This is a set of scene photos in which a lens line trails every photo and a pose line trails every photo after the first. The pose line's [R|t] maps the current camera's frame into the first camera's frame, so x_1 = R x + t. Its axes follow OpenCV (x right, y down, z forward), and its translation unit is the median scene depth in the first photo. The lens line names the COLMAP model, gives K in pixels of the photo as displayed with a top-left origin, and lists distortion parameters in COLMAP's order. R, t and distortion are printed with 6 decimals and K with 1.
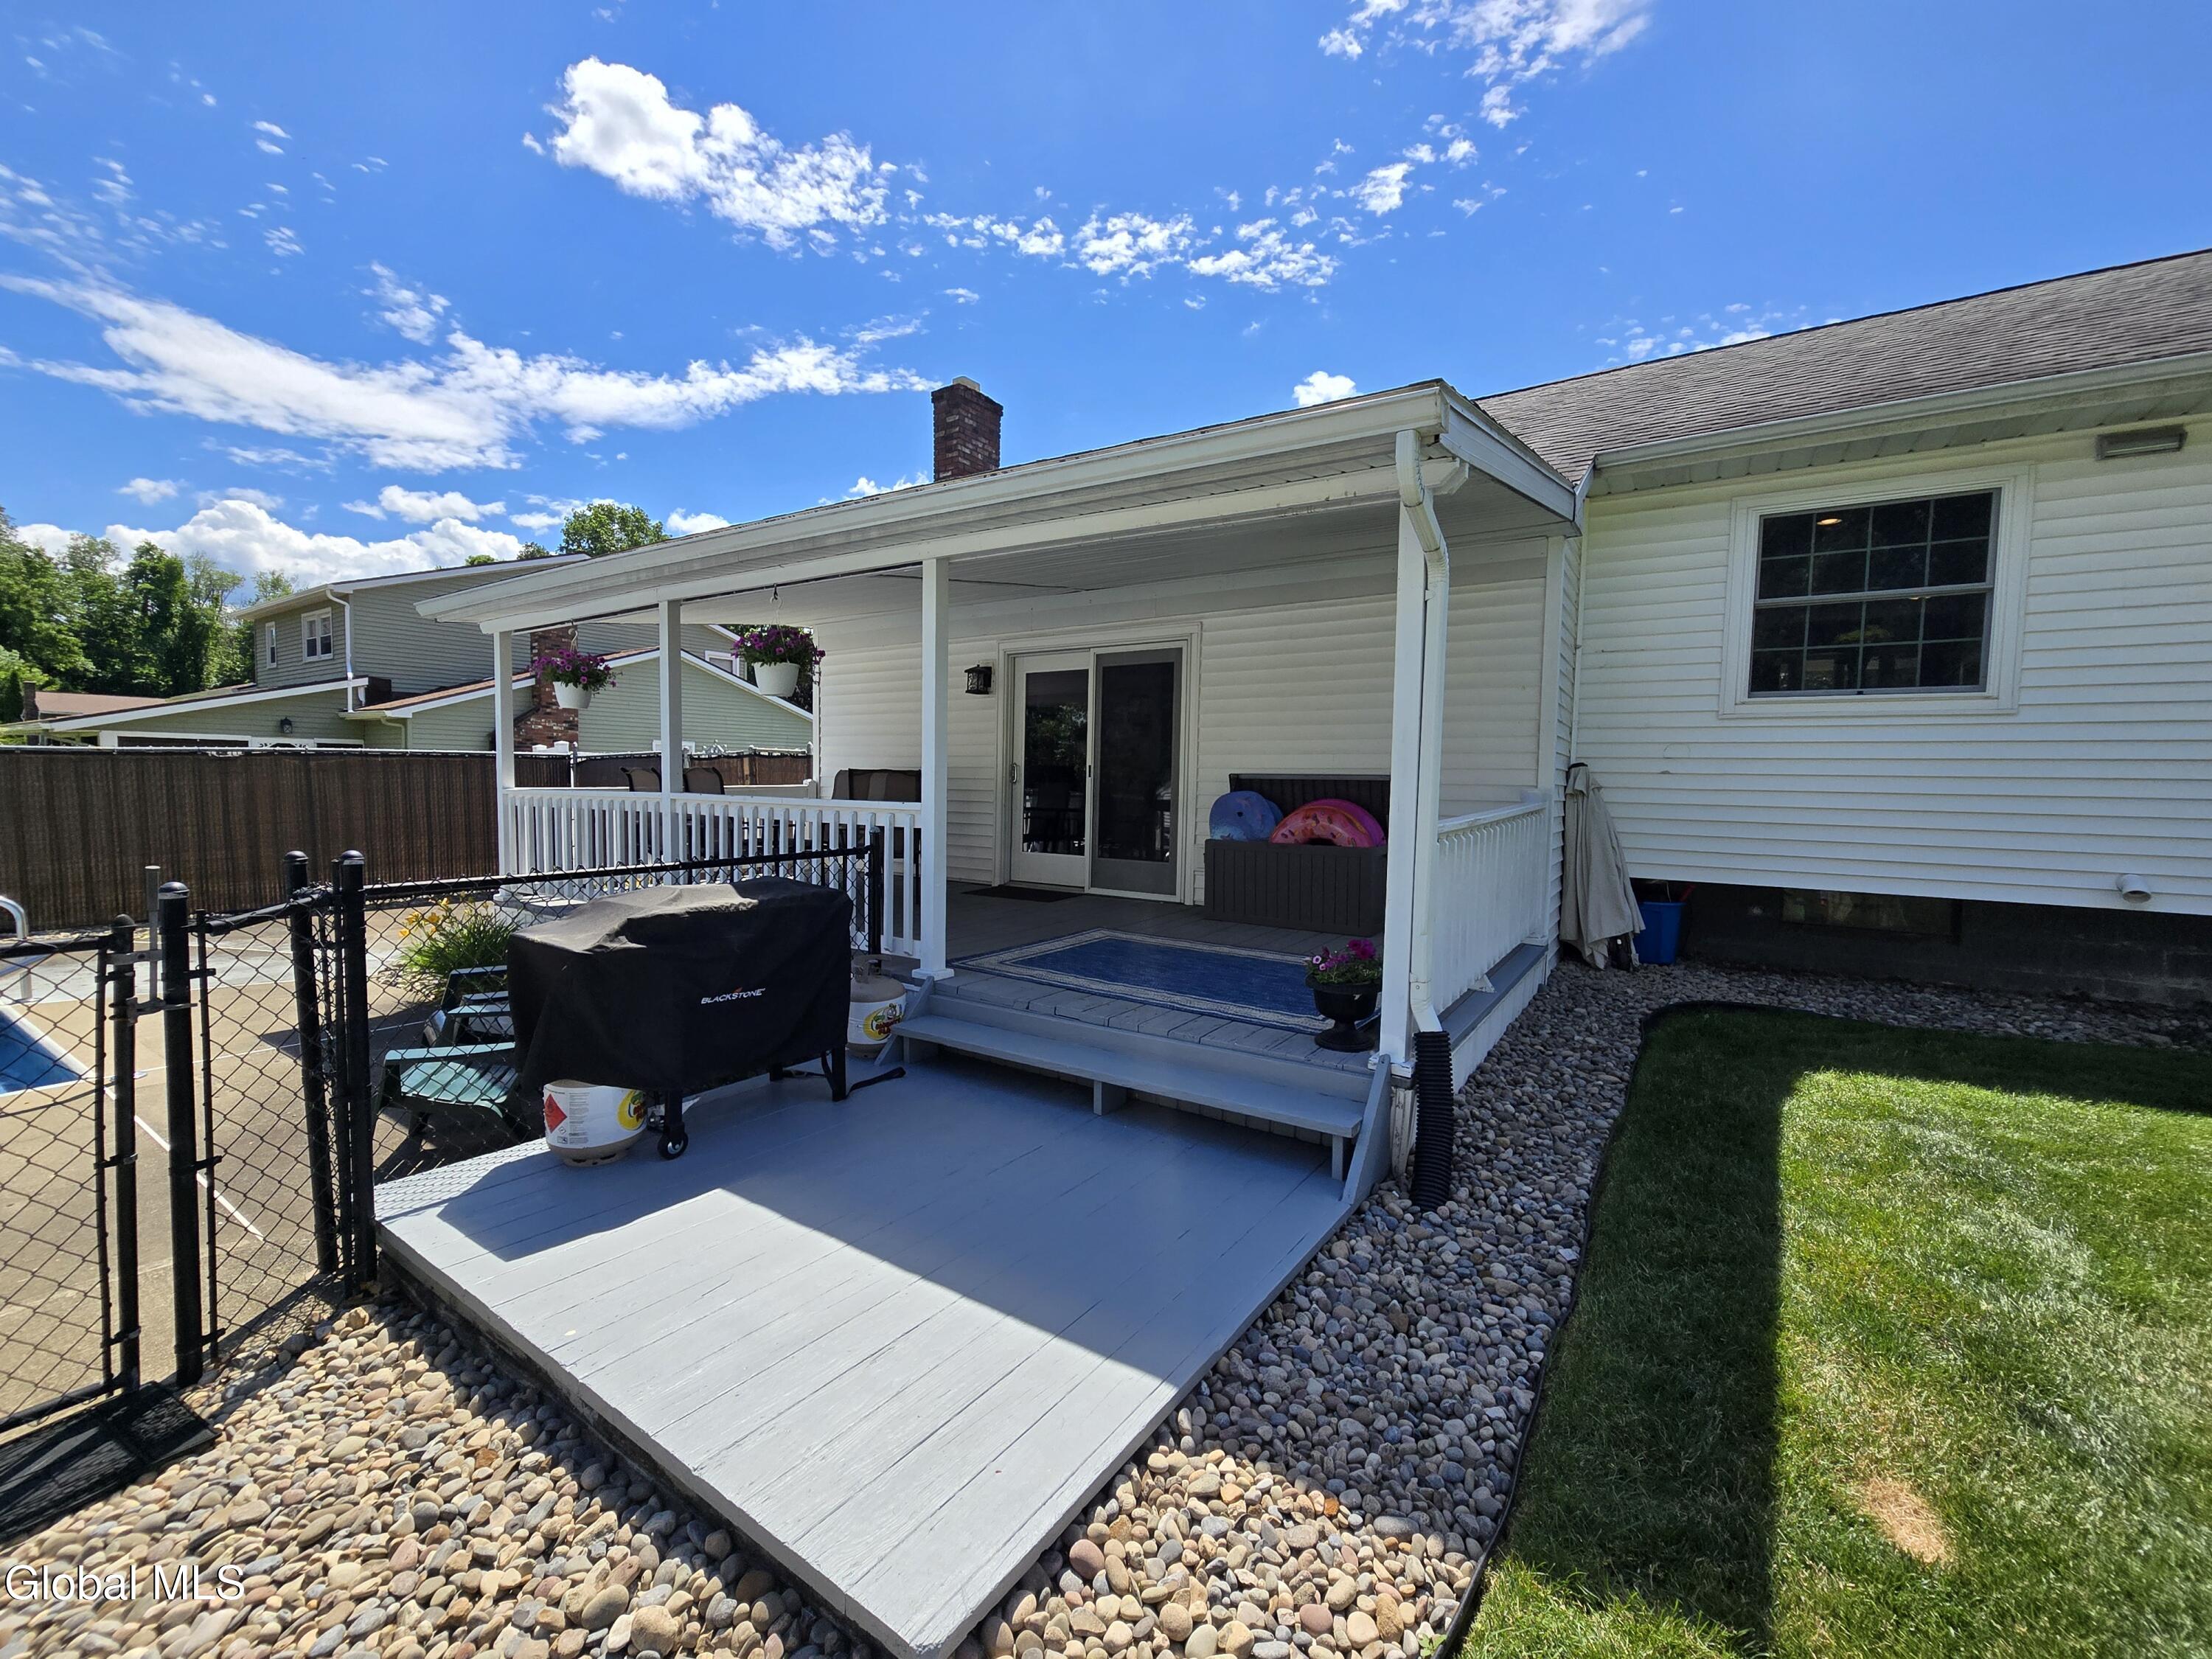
lens RADIAL K [[909.7, 0, 1114.0], [0, 909.7, 829.1], [0, 0, 1]] dist [0.003656, -0.000670]
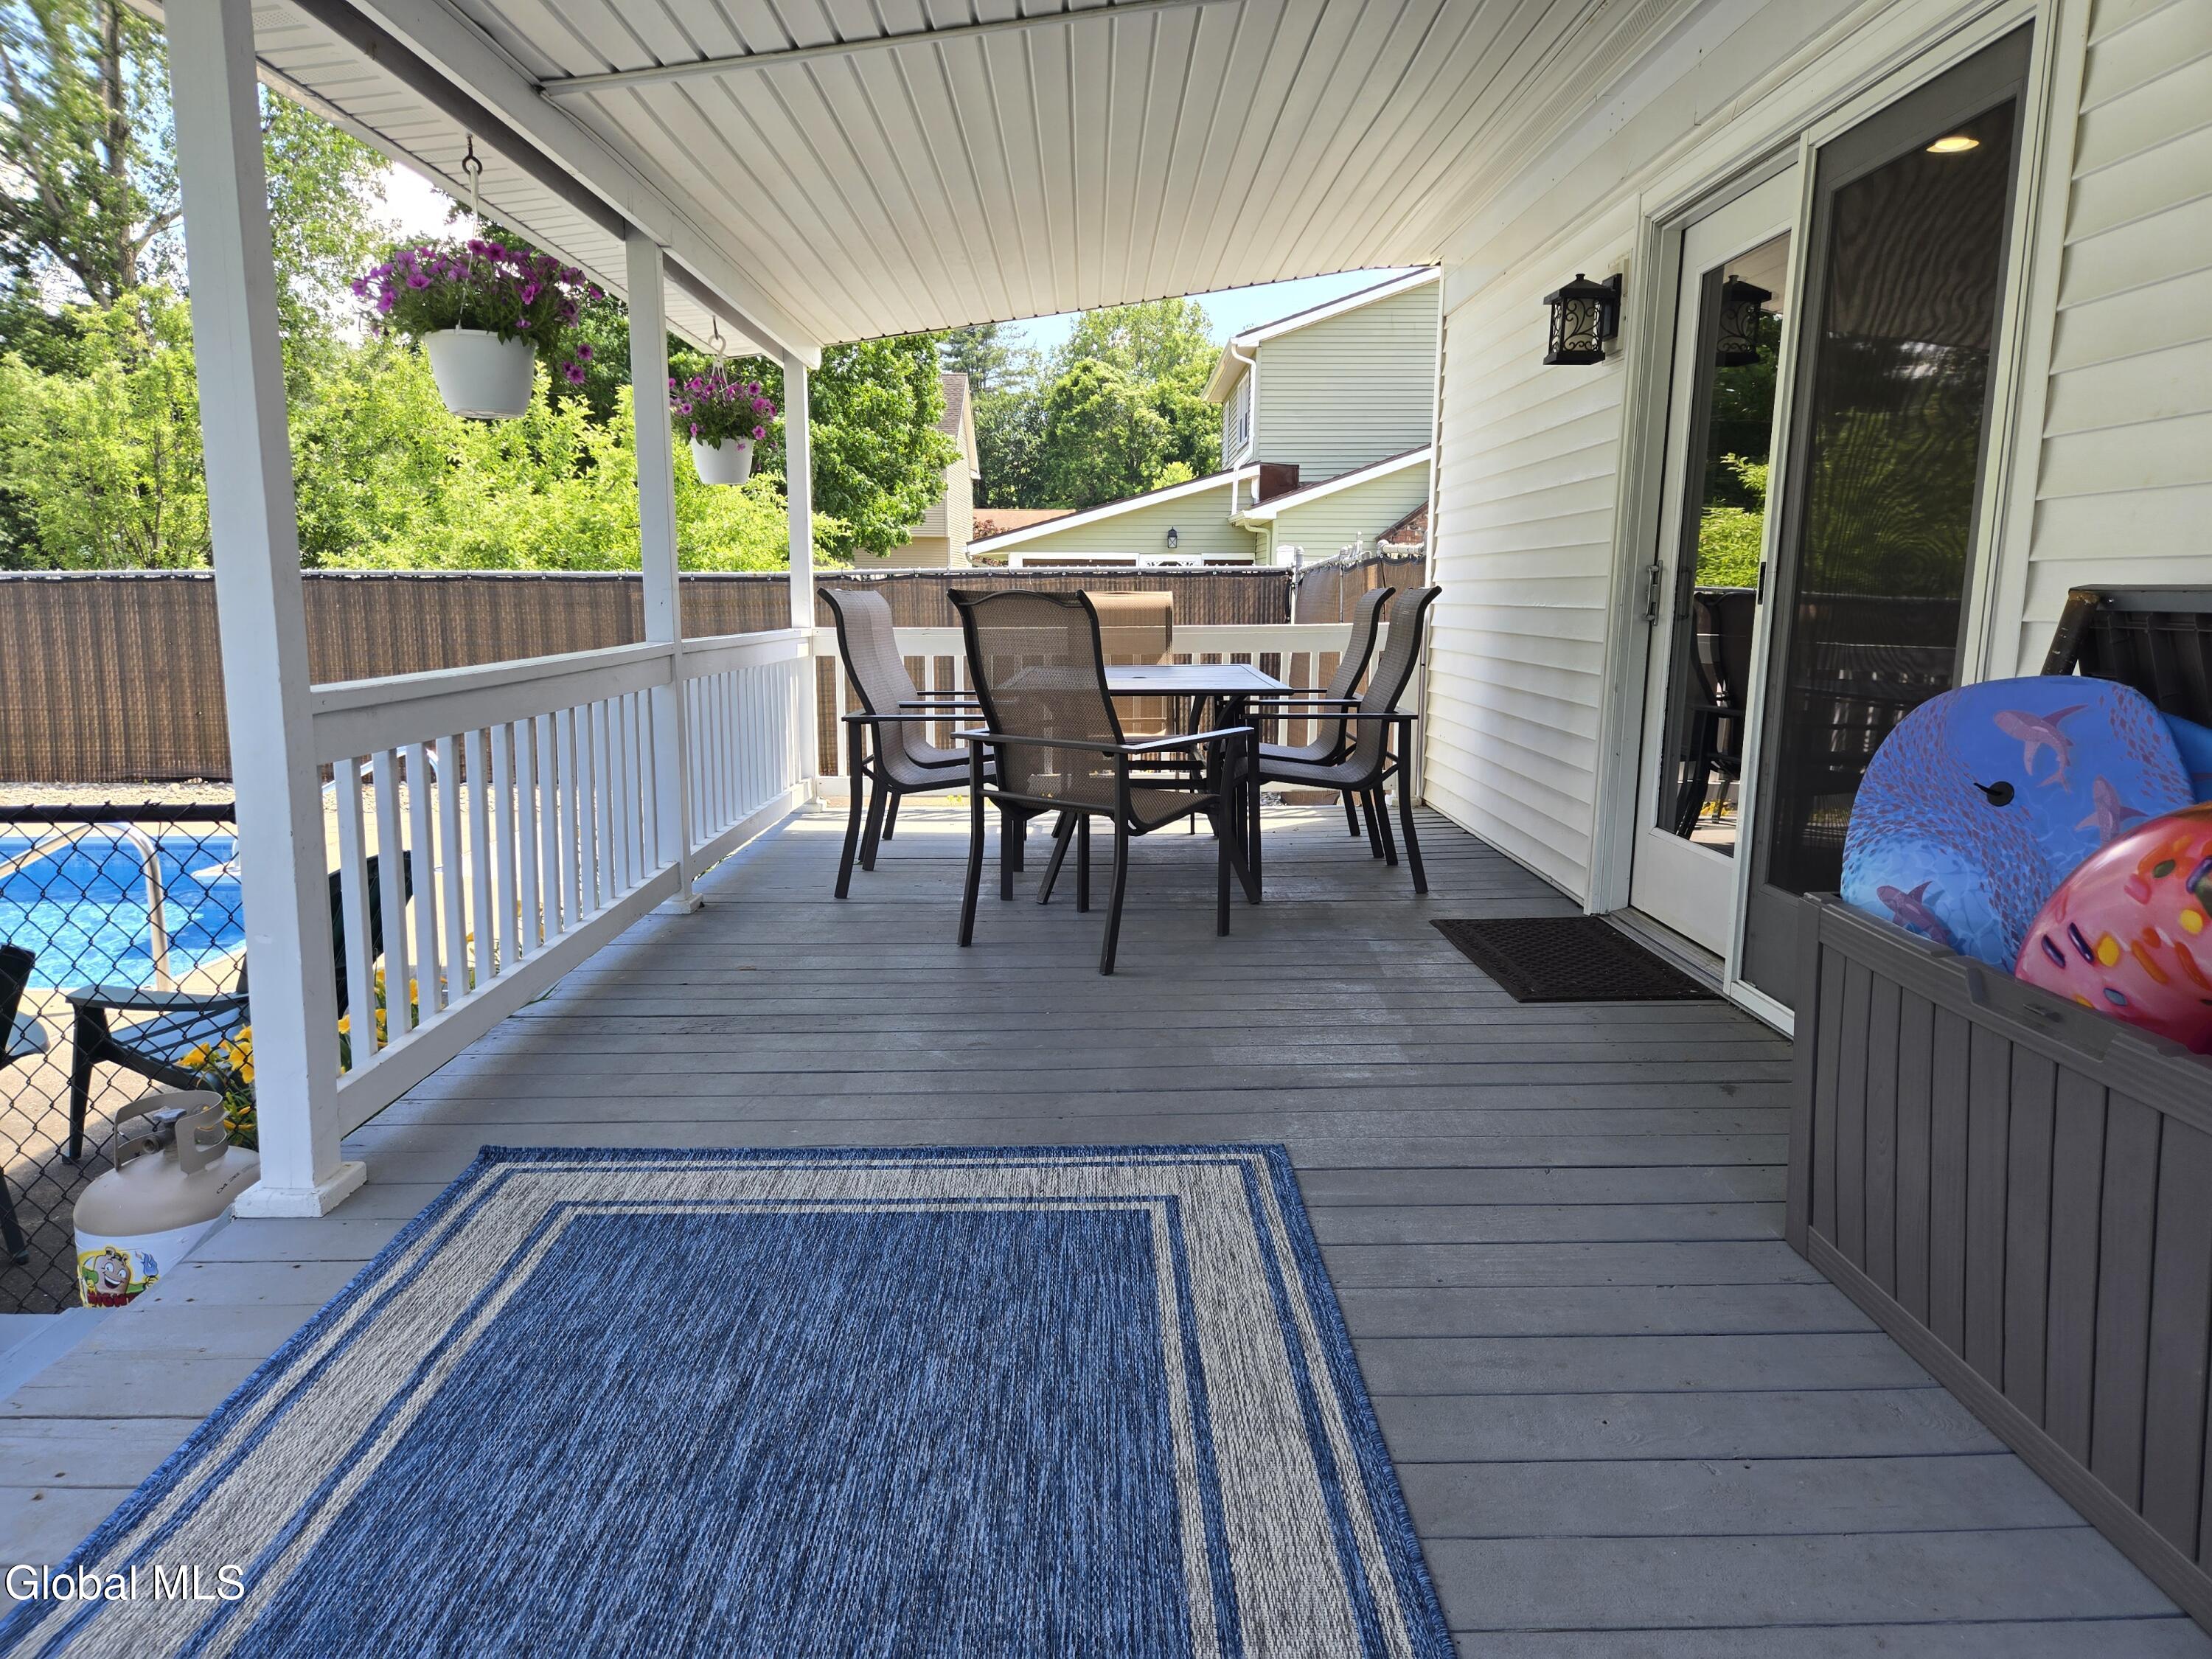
lens RADIAL K [[1472.0, 0, 1104.4], [0, 1472.0, 829.5], [0, 0, 1]] dist [0.060932, -0.053144]
pose [[0.570026, 0.121922, -0.812530, 0.117502], [-0.042652, 0.991986, 0.118928, -0.015577], [0.820518, -0.033136, 0.570659, 0.260742]]
